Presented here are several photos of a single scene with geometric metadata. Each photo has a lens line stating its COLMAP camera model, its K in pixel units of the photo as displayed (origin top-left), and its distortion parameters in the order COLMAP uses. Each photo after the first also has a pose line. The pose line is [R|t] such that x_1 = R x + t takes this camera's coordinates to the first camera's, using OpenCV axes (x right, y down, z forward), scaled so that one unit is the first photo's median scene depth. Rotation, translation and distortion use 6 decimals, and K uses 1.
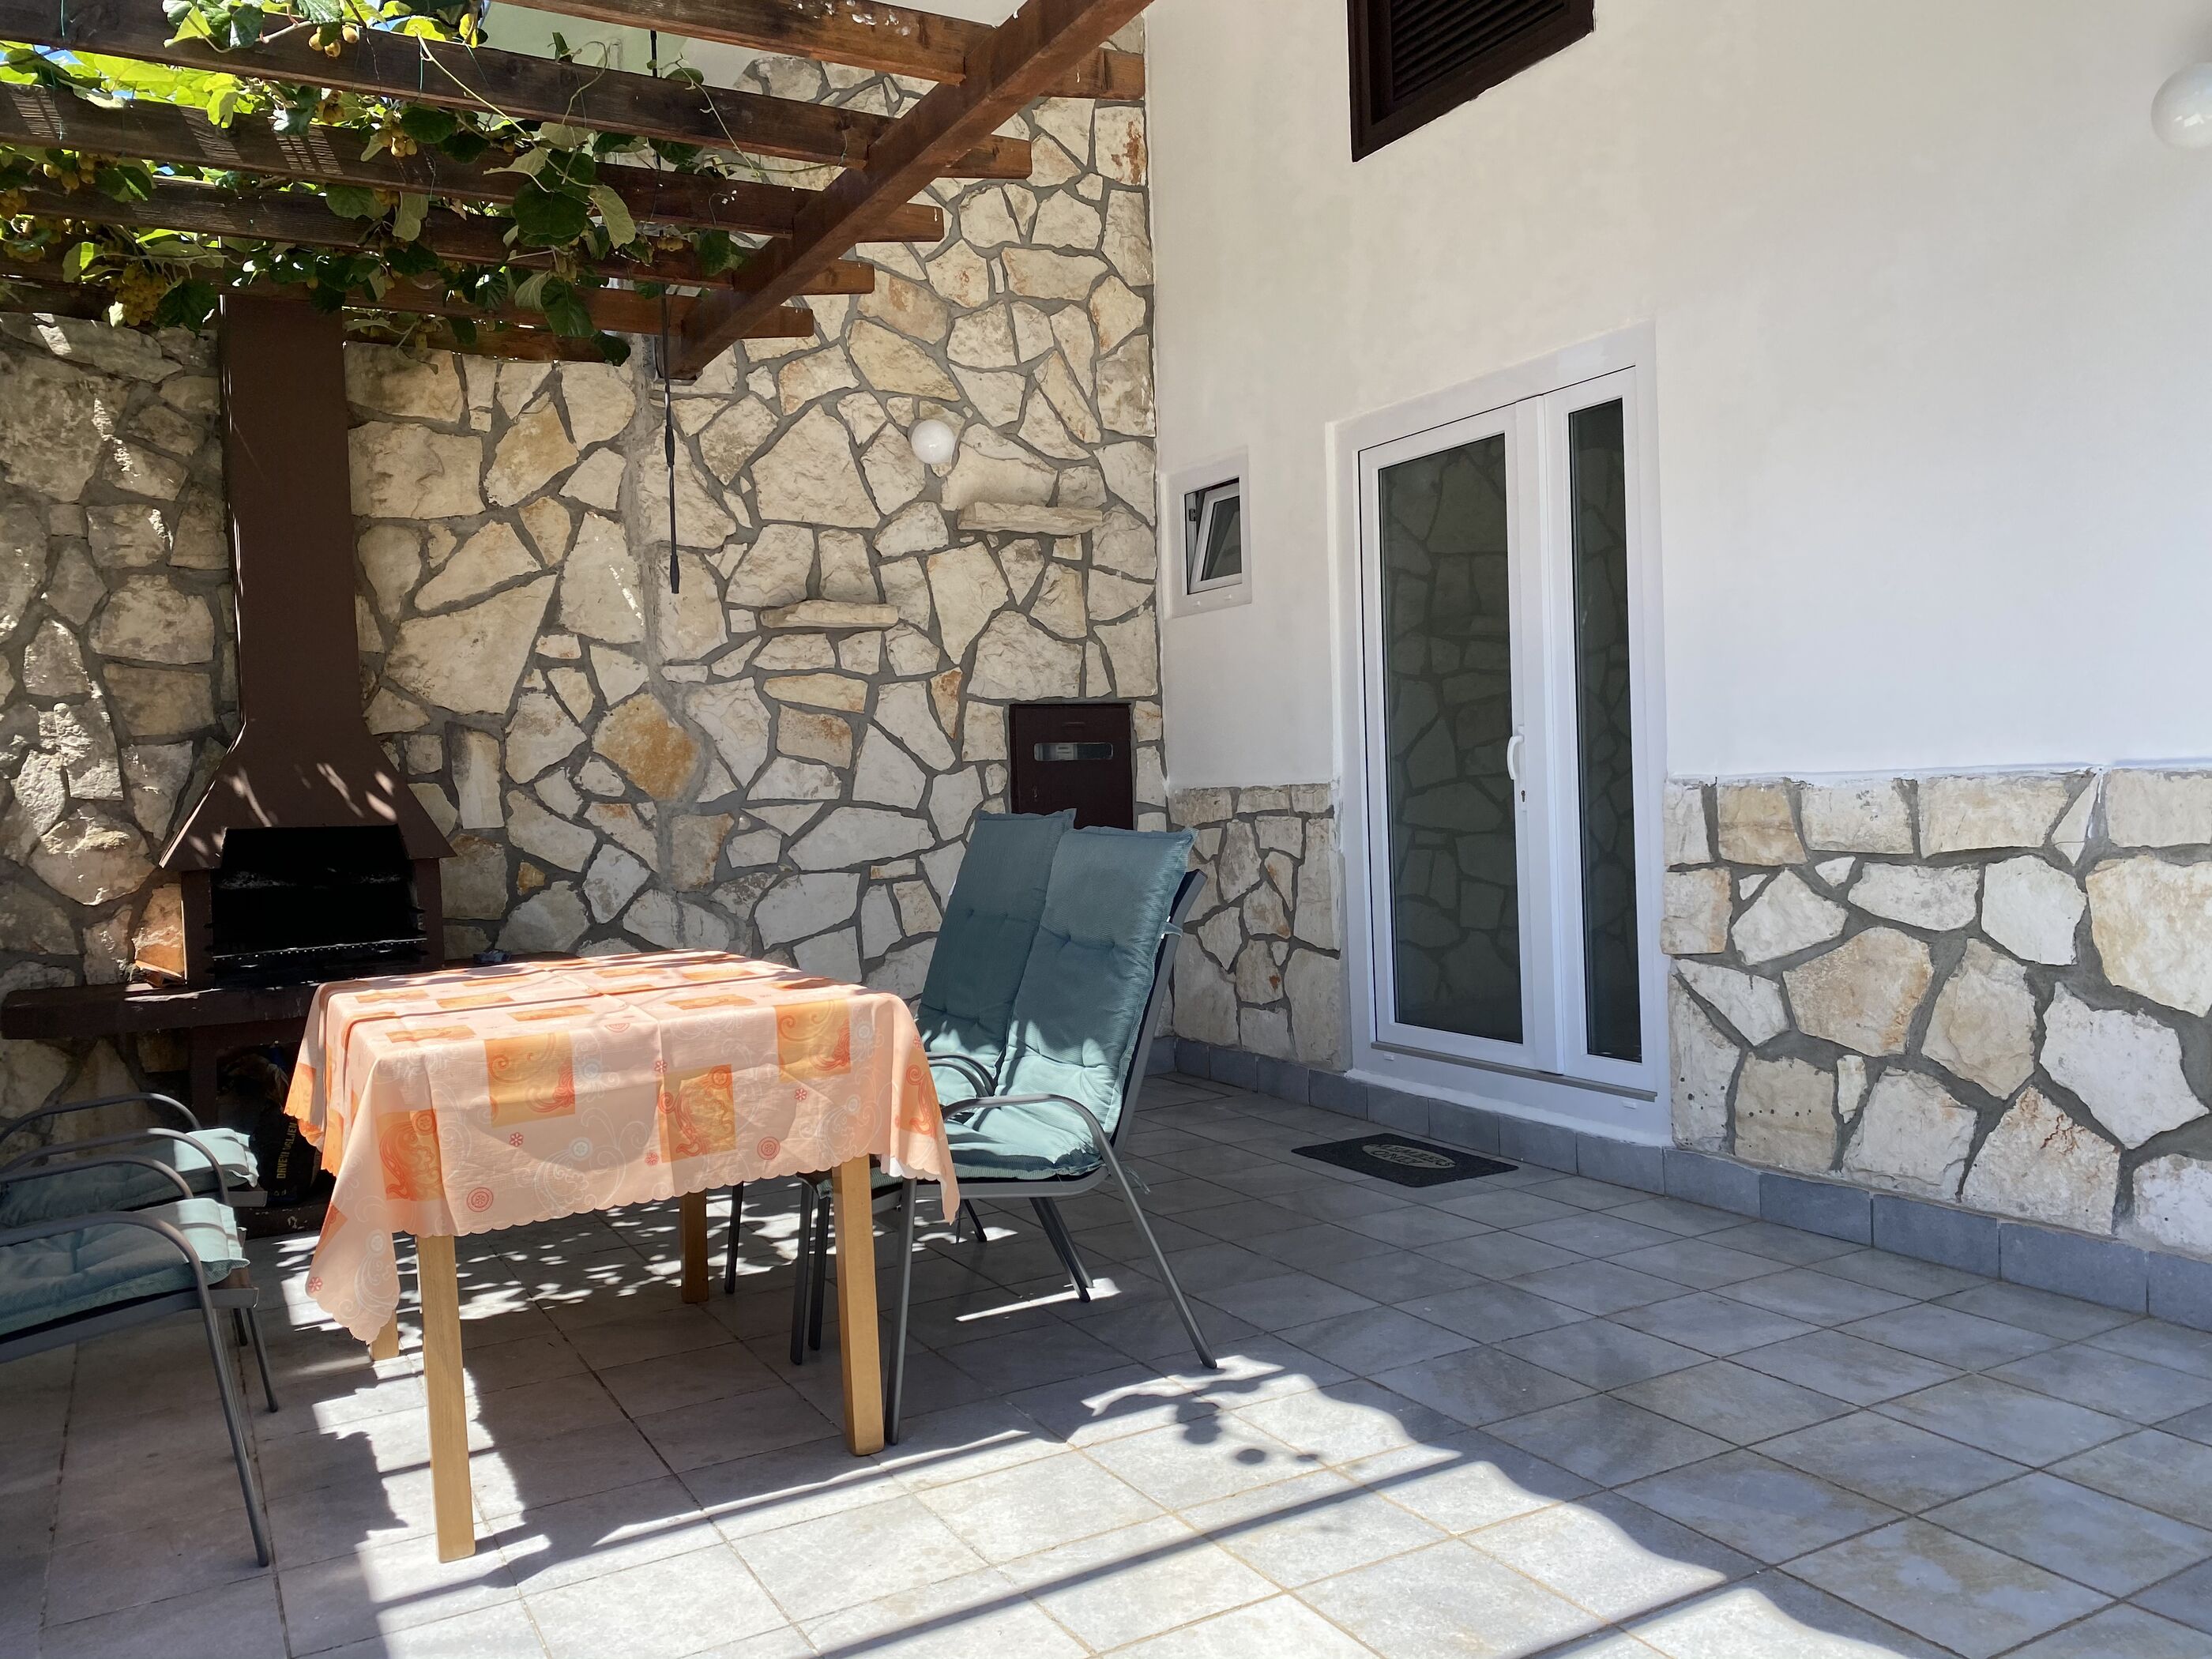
lens RADIAL K [[1695.7, 0, 1094.1], [0, 1695.7, 832.7], [0, 0, 1]] dist [0.013893, -0.013889]
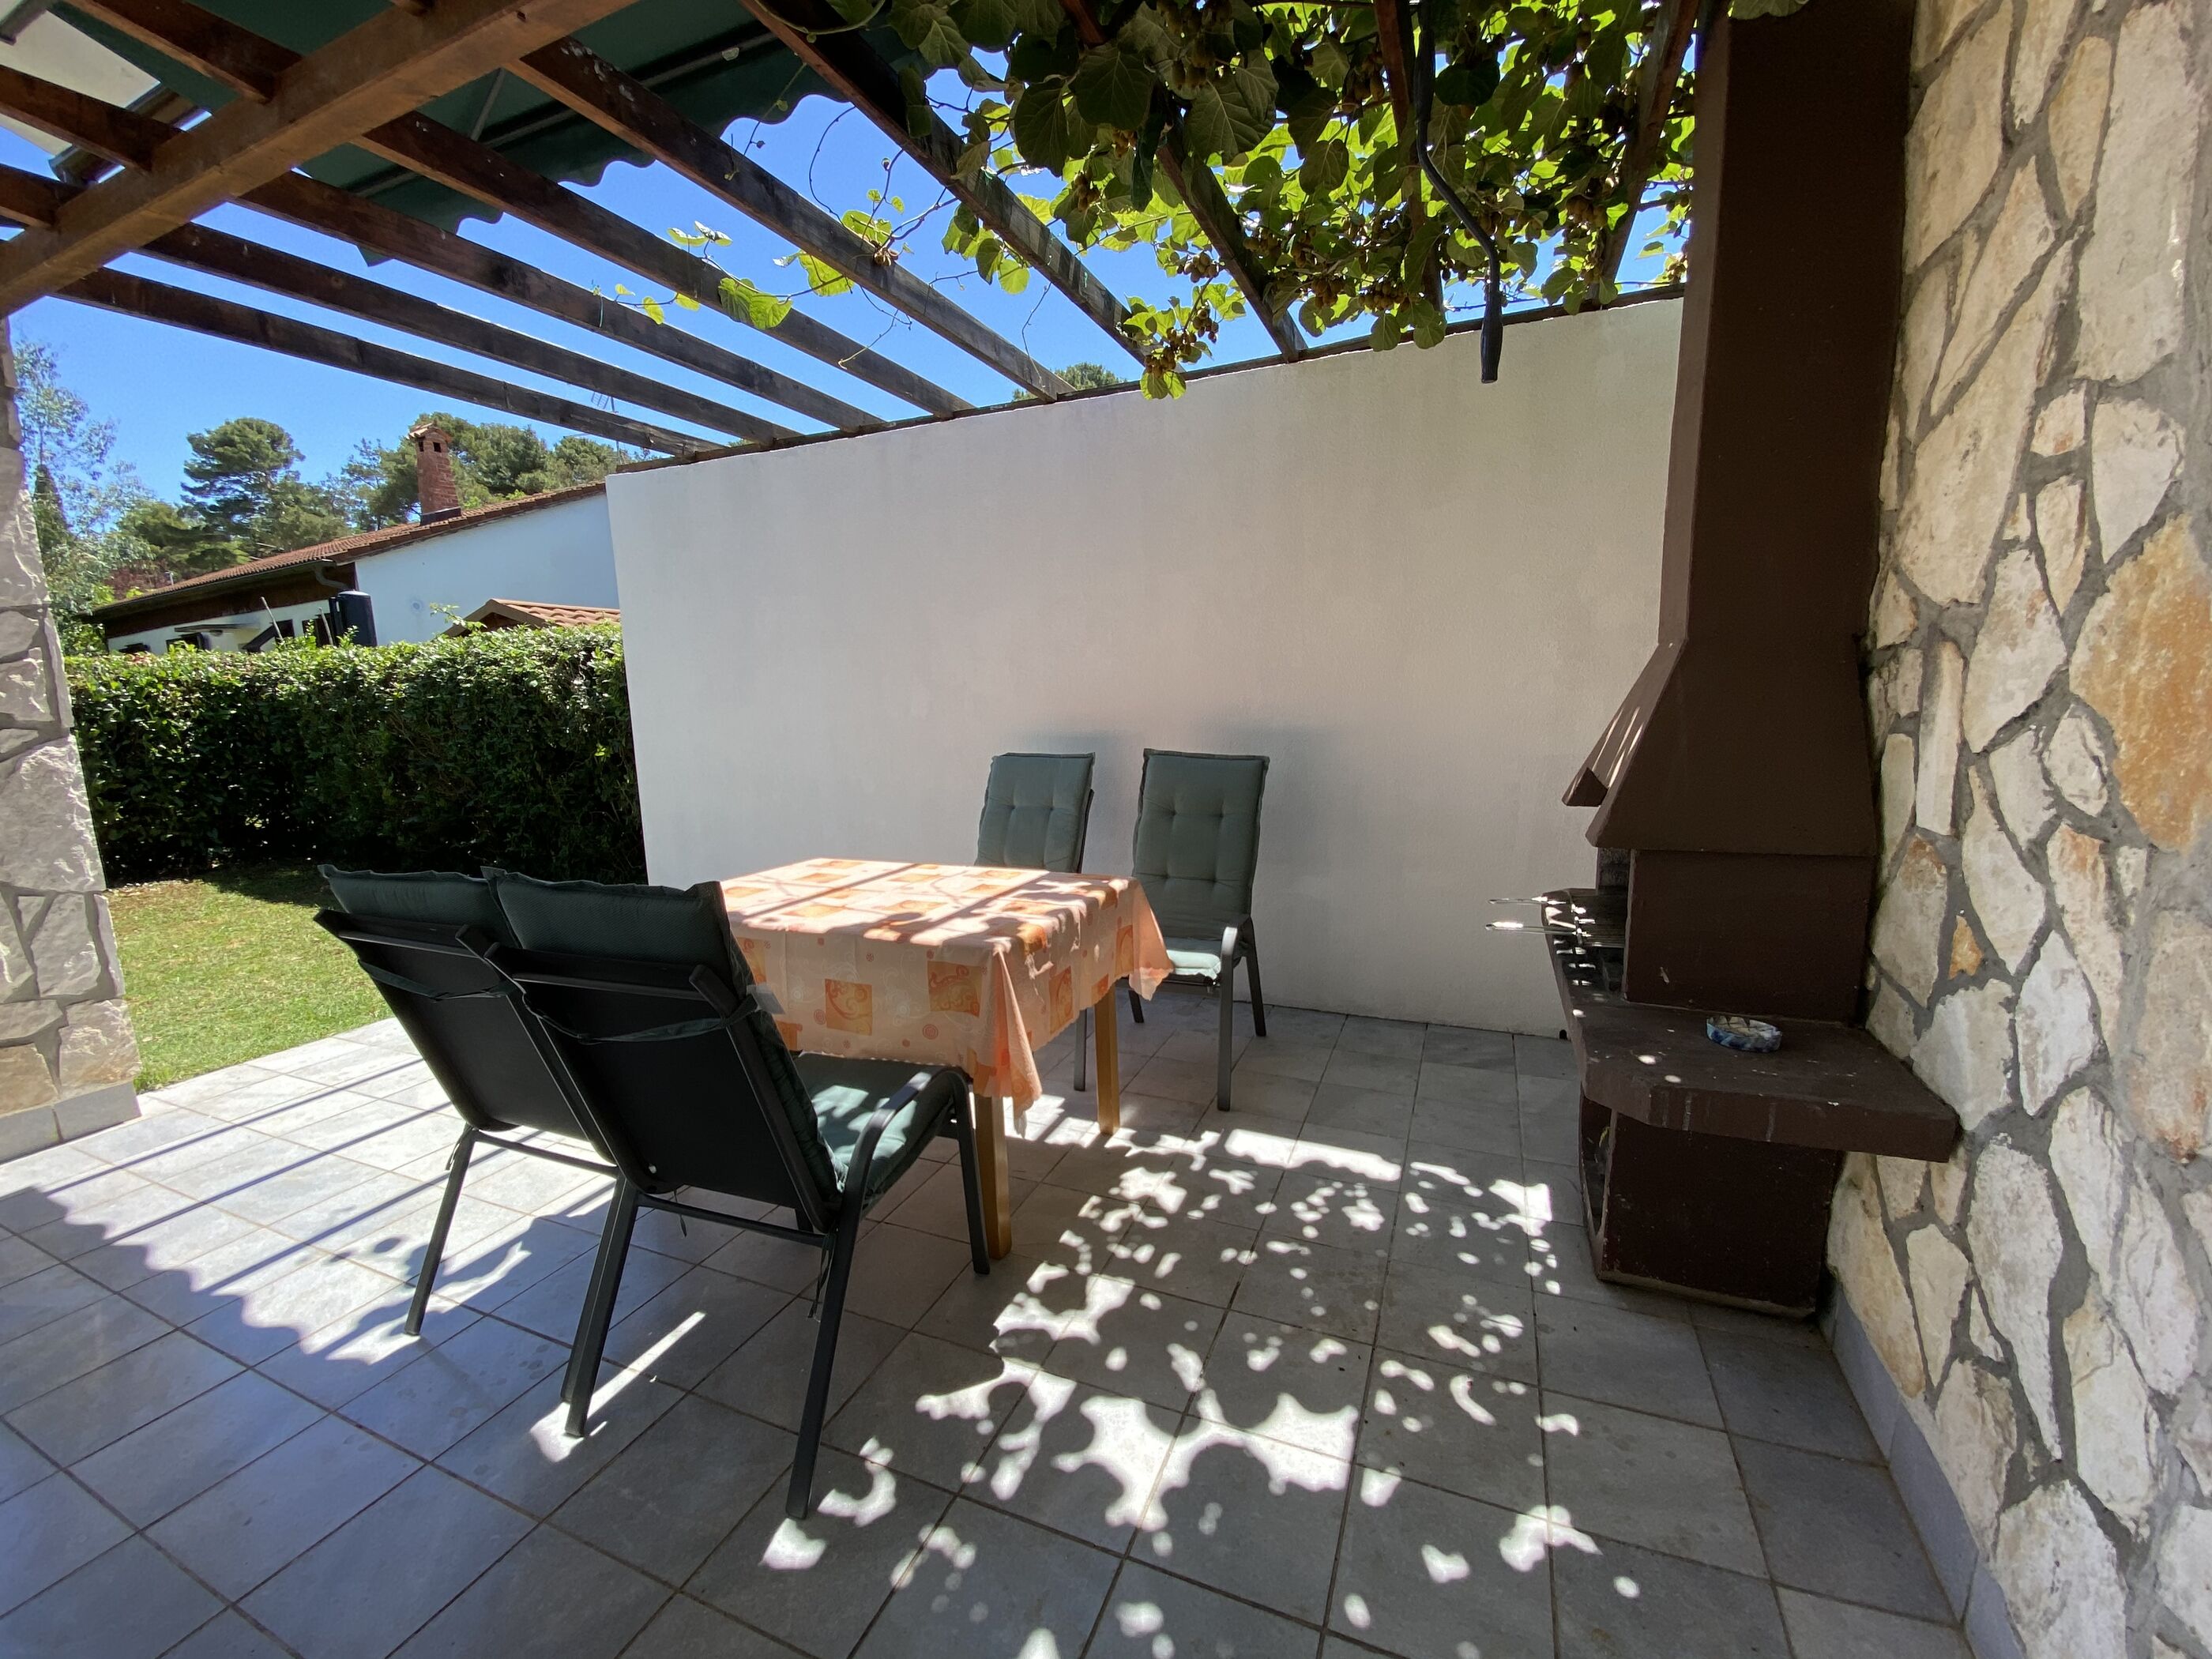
lens RADIAL K [[892.4, 0, 1094.5], [0, 892.4, 836.8], [0, 0, 1]] dist [0.016836, -0.018762]
pose [[-0.790250, 0.157418, -0.592220, 0.005065], [0.041054, 0.977870, 0.205145, -0.067178], [0.611408, 0.137802, -0.779224, 1.048295]]
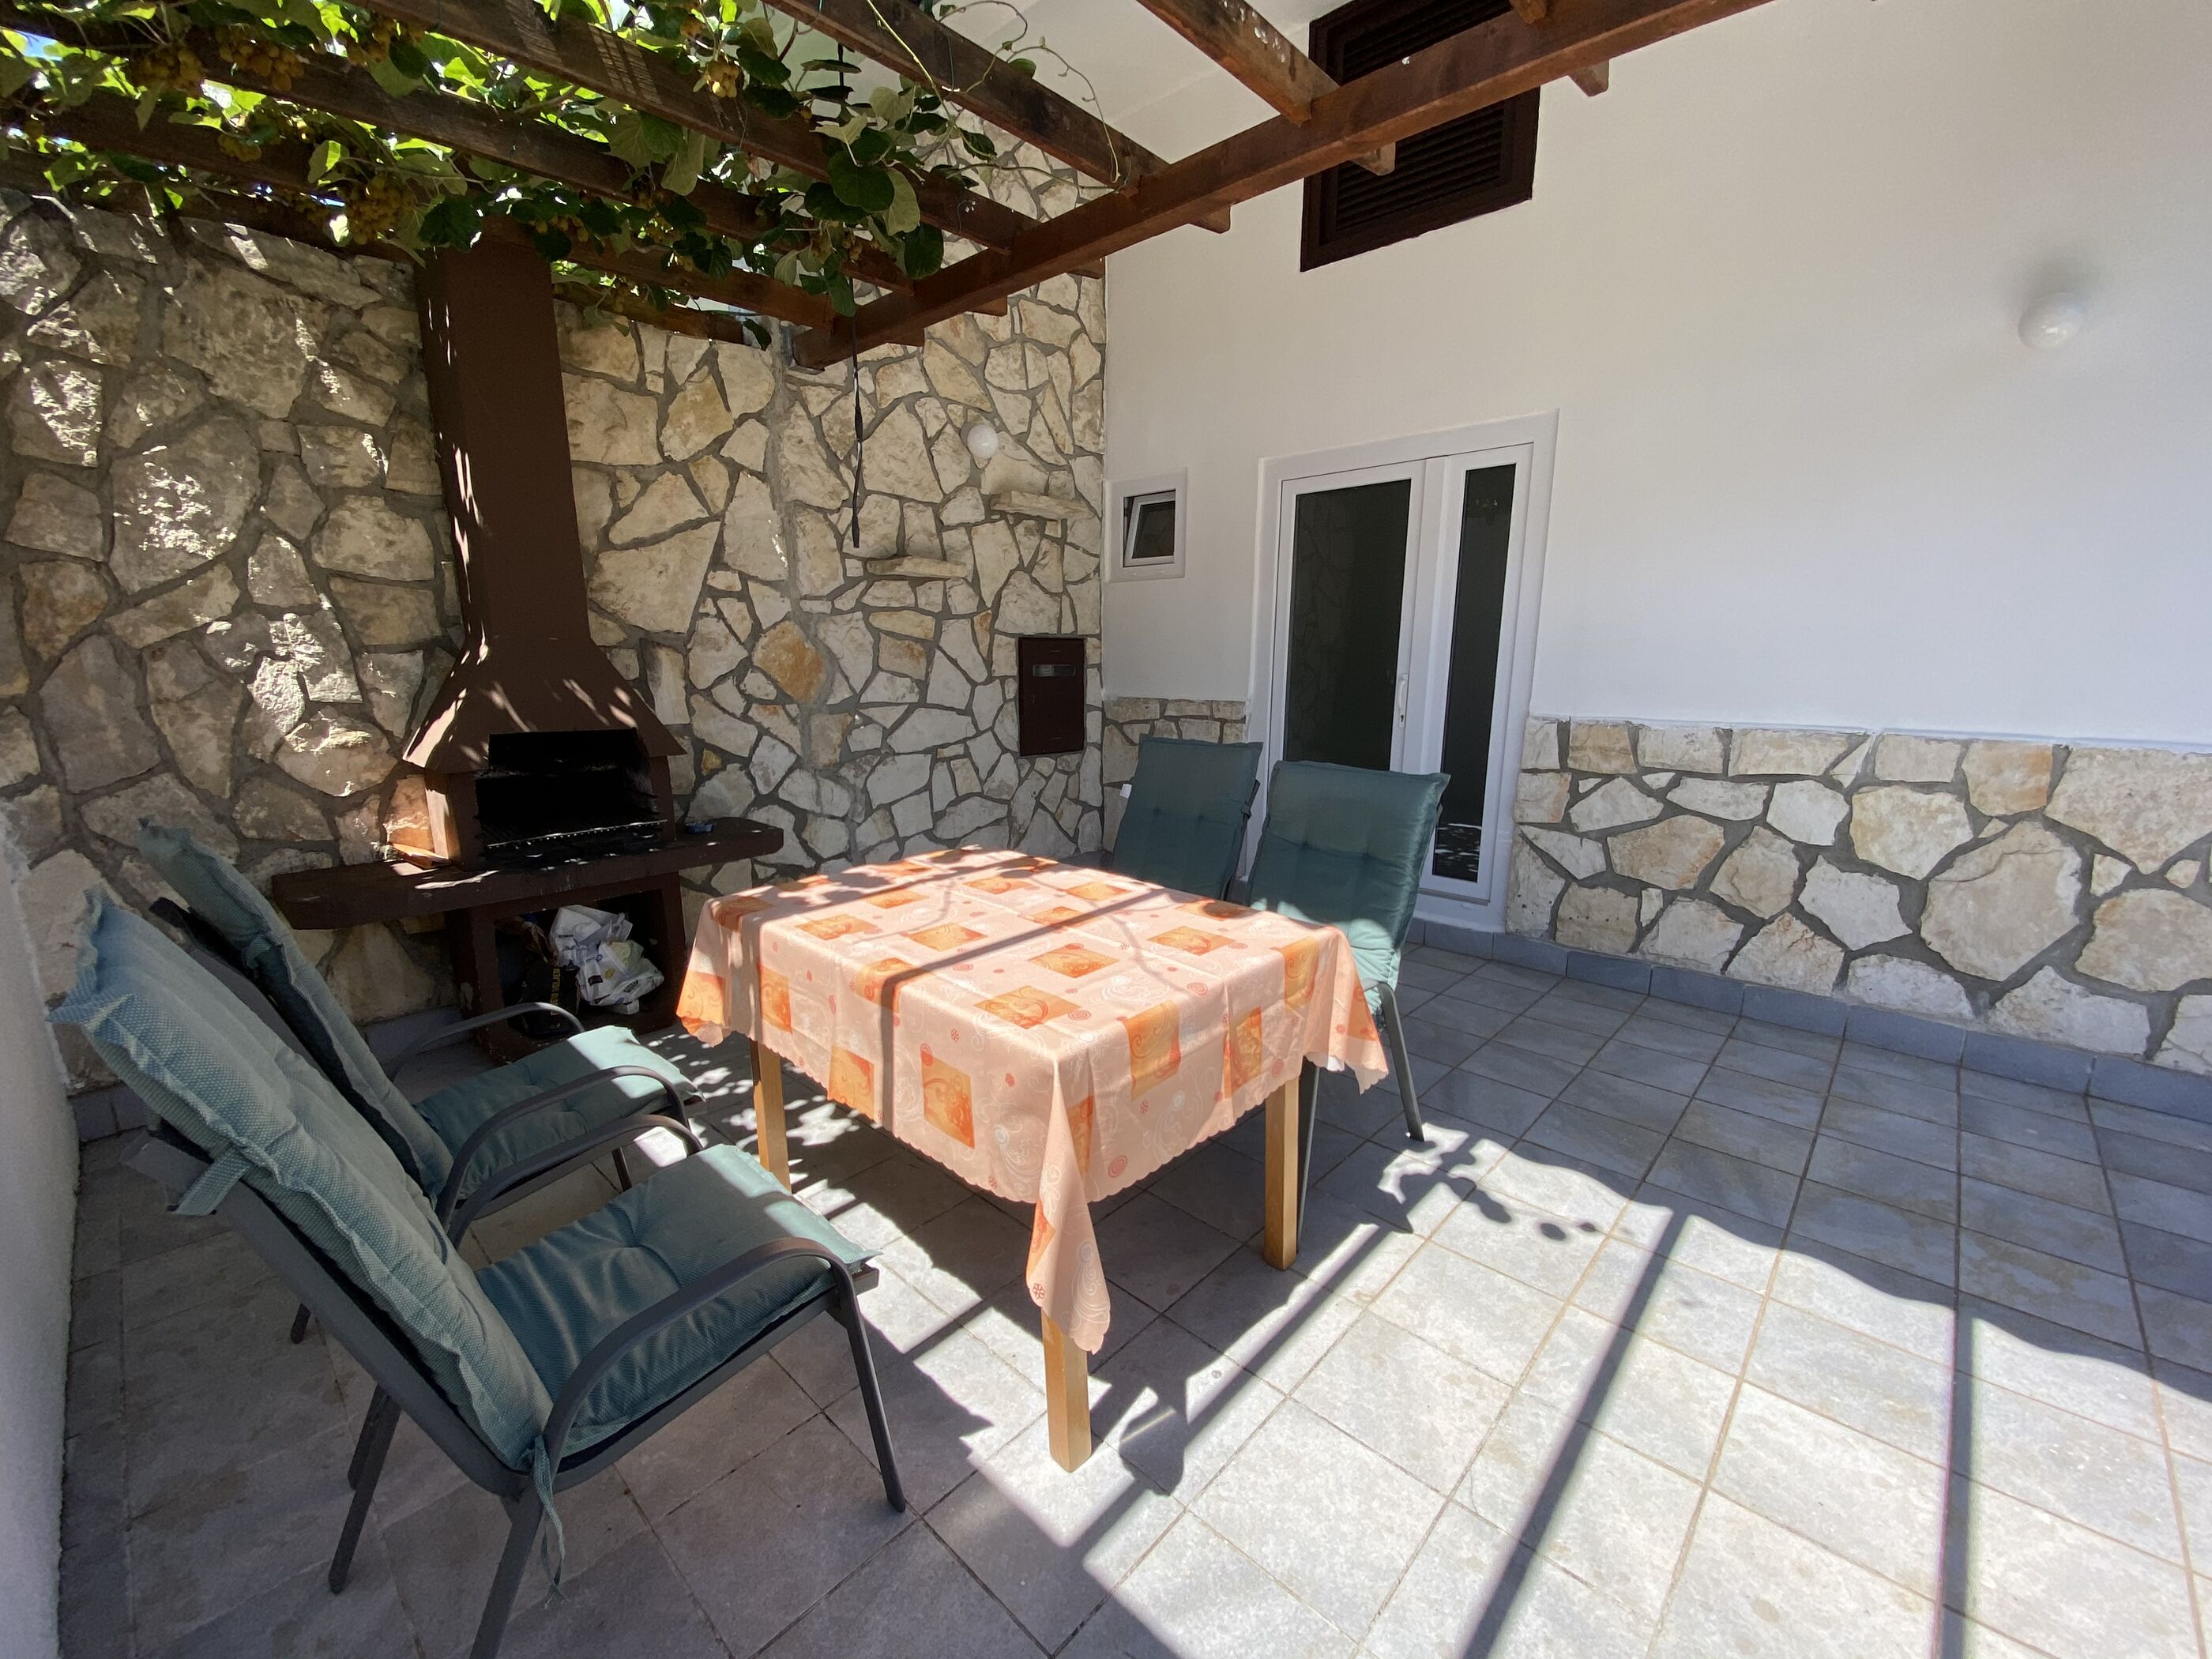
lens RADIAL K [[892.4, 0, 1099.4], [0, 892.4, 840.8], [0, 0, 1]] dist [0.016836, -0.018762]
pose [[0.951300, -0.026231, 0.307148, -0.262396], [-0.027251, 0.985317, 0.168549, -0.038361], [-0.307059, -0.168711, 0.936617, 0.251660]]
